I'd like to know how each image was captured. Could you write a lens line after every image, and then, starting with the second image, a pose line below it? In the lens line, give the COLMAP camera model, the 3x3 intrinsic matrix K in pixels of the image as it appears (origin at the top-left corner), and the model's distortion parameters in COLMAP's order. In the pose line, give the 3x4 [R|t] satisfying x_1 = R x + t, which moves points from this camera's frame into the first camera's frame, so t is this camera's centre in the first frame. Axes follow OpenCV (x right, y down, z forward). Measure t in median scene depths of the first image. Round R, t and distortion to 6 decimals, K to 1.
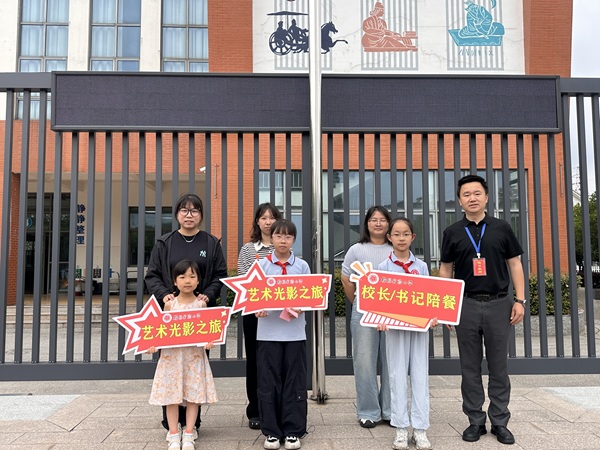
lens RADIAL K [[541.1, 0, 296.0], [0, 541.1, 222.5], [0, 0, 1]] dist [0.052196, -0.090546]
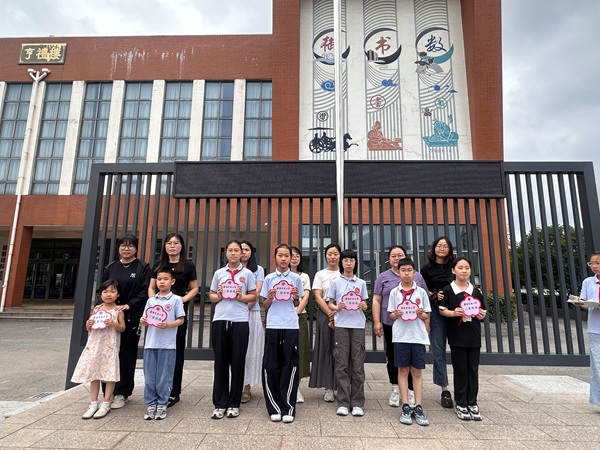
lens RADIAL K [[340.6, 0, 300.0], [0, 340.6, 226.1], [0, 0, 1]] dist [-0.004048, 0.001053]
pose [[0.997268, 0.001105, -0.073863, -0.001499], [-0.008202, 0.995363, -0.095840, 0.002256], [0.073415, 0.096184, 0.992652, 0.016999]]
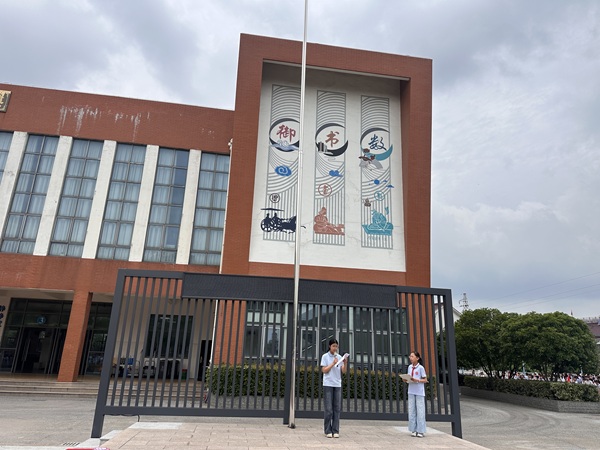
lens RADIAL K [[419.6, 0, 297.6], [0, 419.6, 225.7], [0, 0, 1]] dist [0.129877, -0.182578]
pose [[0.993590, 0.071021, 0.087944, -0.050009], [-0.049453, 0.972686, -0.226795, -0.029740], [-0.101649, 0.220993, 0.969964, -0.310381]]
